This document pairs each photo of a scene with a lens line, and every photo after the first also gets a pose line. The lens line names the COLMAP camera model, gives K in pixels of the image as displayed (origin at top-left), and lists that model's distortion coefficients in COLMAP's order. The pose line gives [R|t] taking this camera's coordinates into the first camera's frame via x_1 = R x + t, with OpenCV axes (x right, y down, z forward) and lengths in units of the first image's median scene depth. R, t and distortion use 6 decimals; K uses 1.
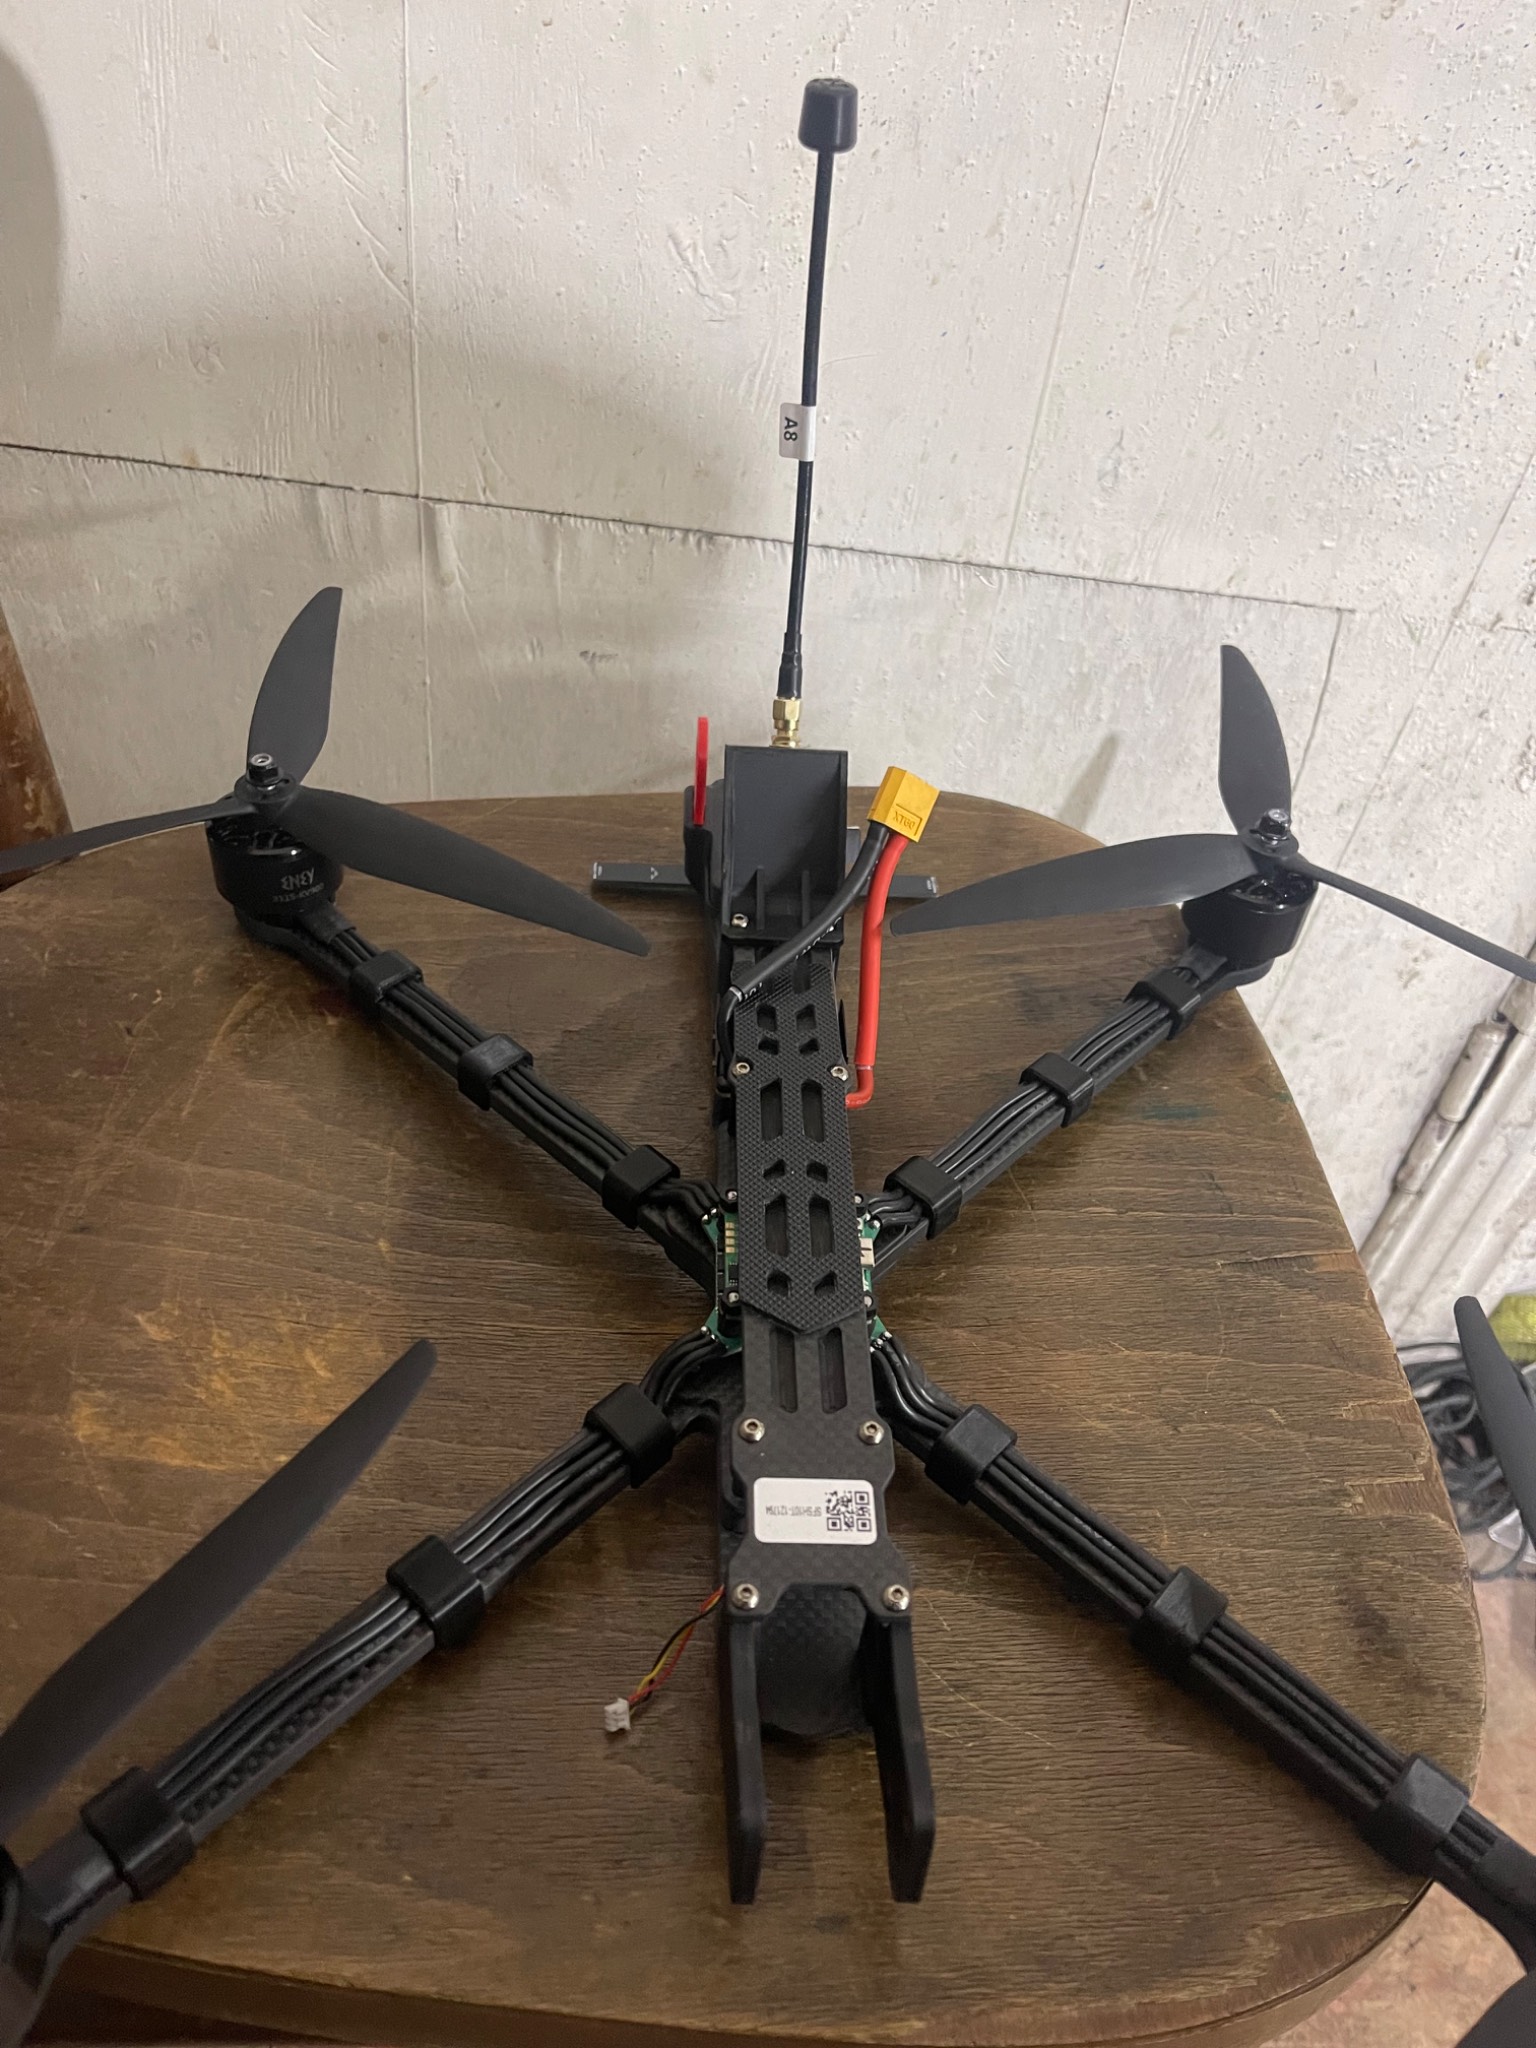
lens RADIAL K [[1580.7, 0, 775.0], [0, 1580.7, 1023.8], [0, 0, 1]] dist [0.032361, -0.078402]
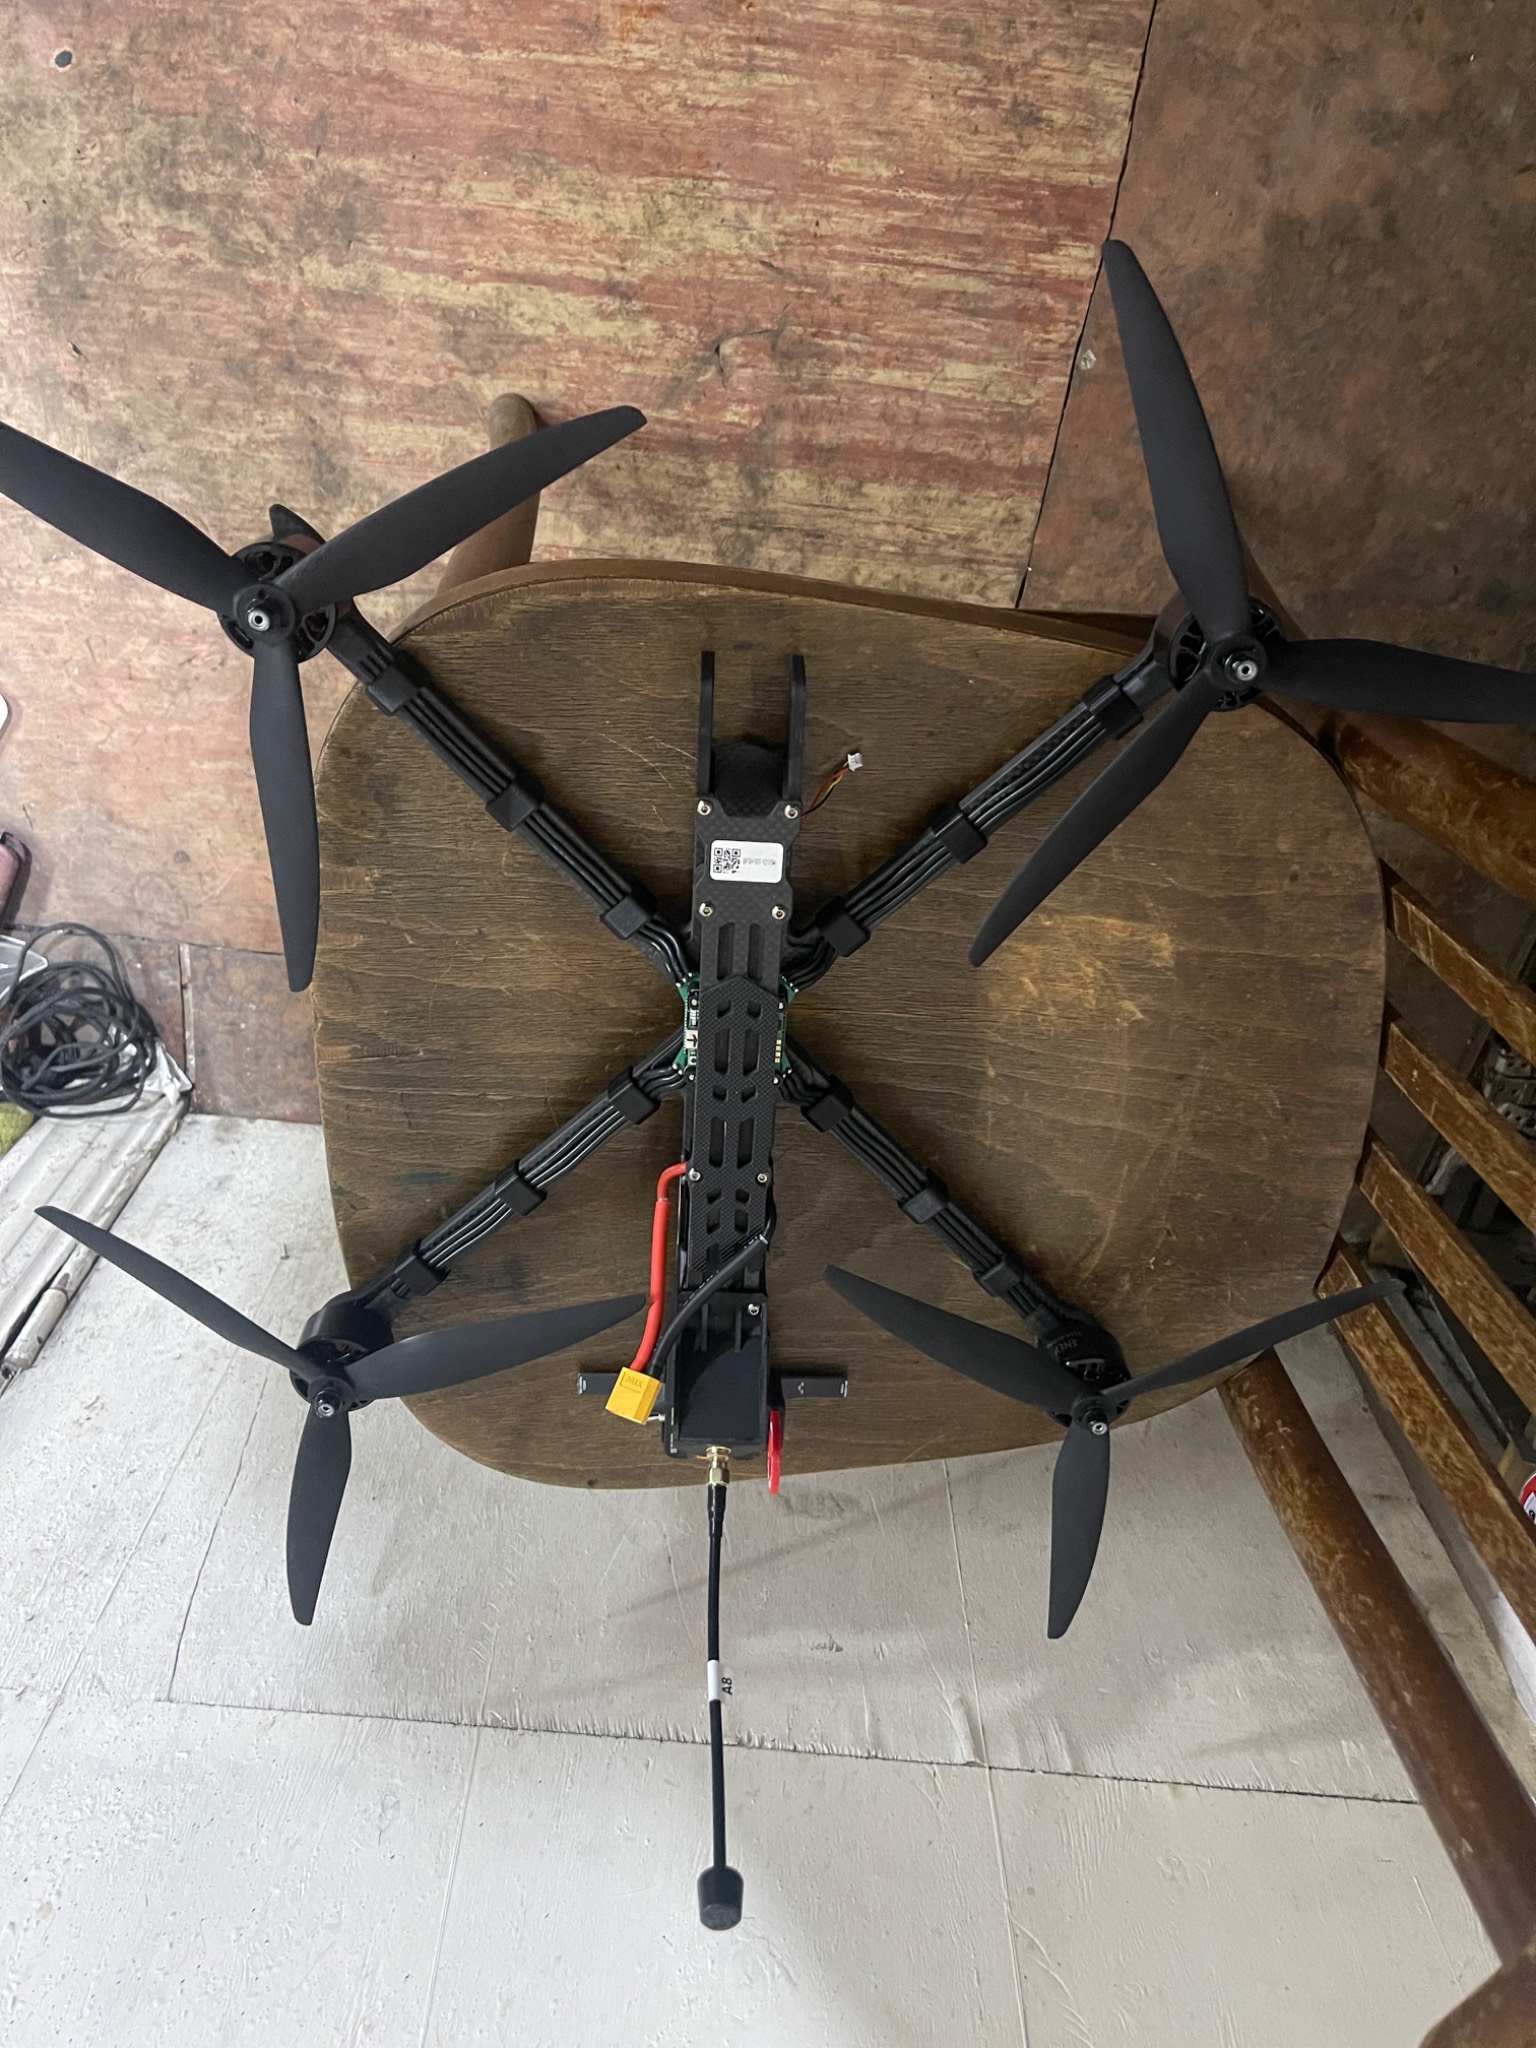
lens RADIAL K [[1580.7, 0, 775.0], [0, 1580.7, 1023.8], [0, 0, 1]] dist [0.032361, -0.078402]
pose [[-0.988278, -0.025916, -0.150452, 0.174069], [-0.028202, -0.937535, 0.346745, -0.313806], [-0.150041, 0.346923, 0.925814, -0.359944]]
